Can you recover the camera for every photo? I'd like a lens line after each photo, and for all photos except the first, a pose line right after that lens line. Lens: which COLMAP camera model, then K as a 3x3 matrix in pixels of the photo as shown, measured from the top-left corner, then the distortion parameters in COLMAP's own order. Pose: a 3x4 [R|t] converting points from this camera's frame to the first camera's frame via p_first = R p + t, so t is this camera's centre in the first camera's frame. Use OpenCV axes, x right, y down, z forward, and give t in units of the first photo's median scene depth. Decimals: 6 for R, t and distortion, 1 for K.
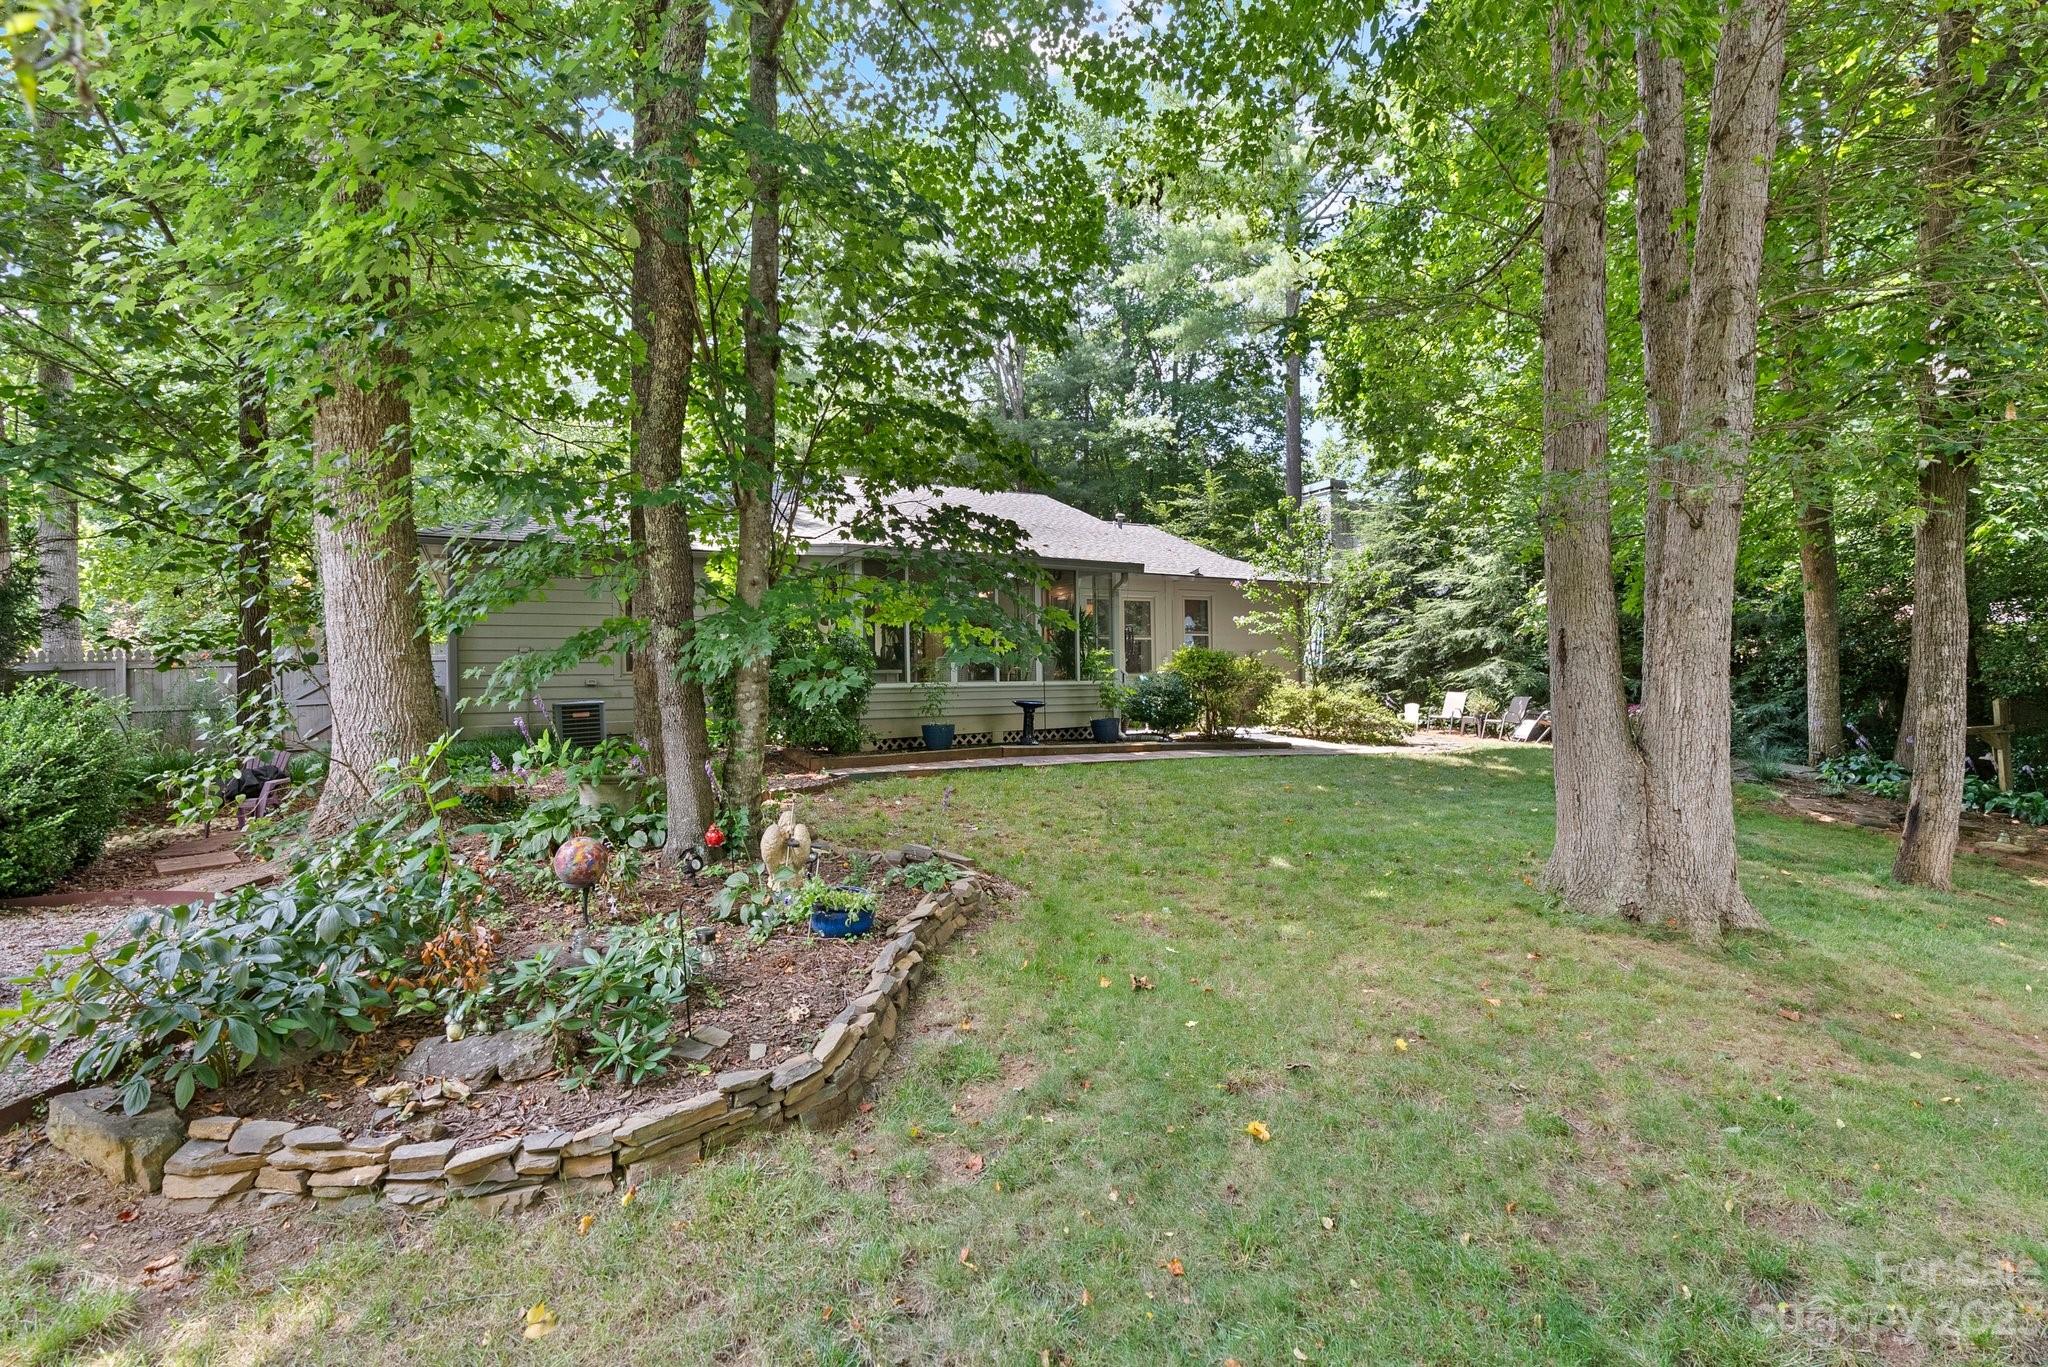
lens RADIAL K [[936.4, 0, 1017.8], [0, 936.4, 698.9], [0, 0, 1]] dist [-0.003519, 0.000032]
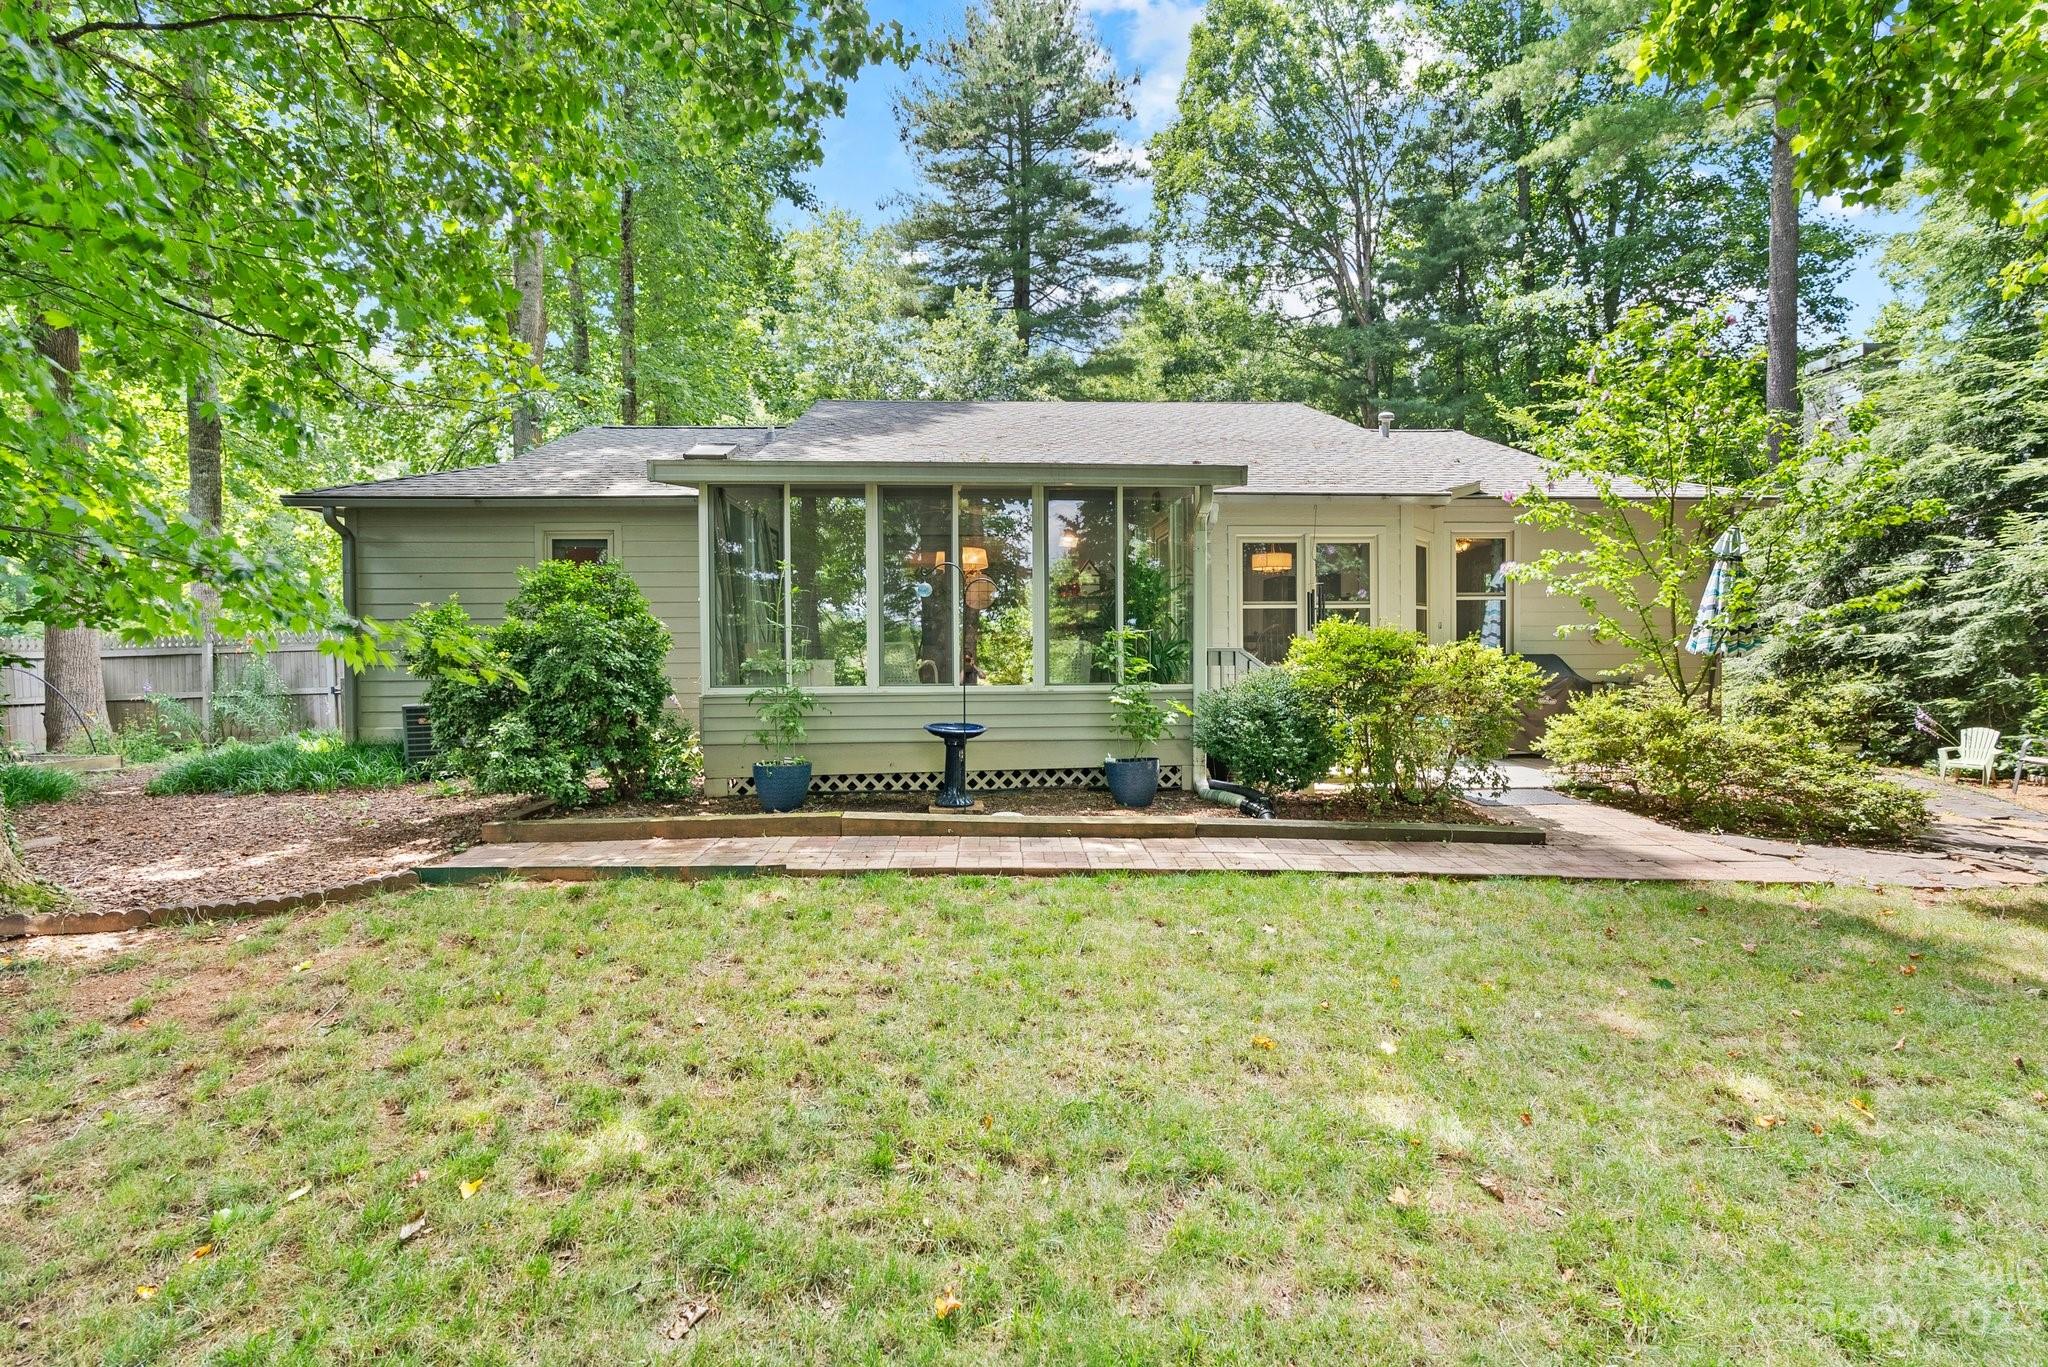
lens RADIAL K [[936.4, 0, 1017.8], [0, 936.4, 698.9], [0, 0, 1]] dist [-0.003519, 0.000032]
pose [[0.897351, 0.023661, -0.440682, 0.174834], [-0.012807, 0.999537, 0.027587, -0.017254], [0.441131, -0.019111, 0.897239, 0.319299]]
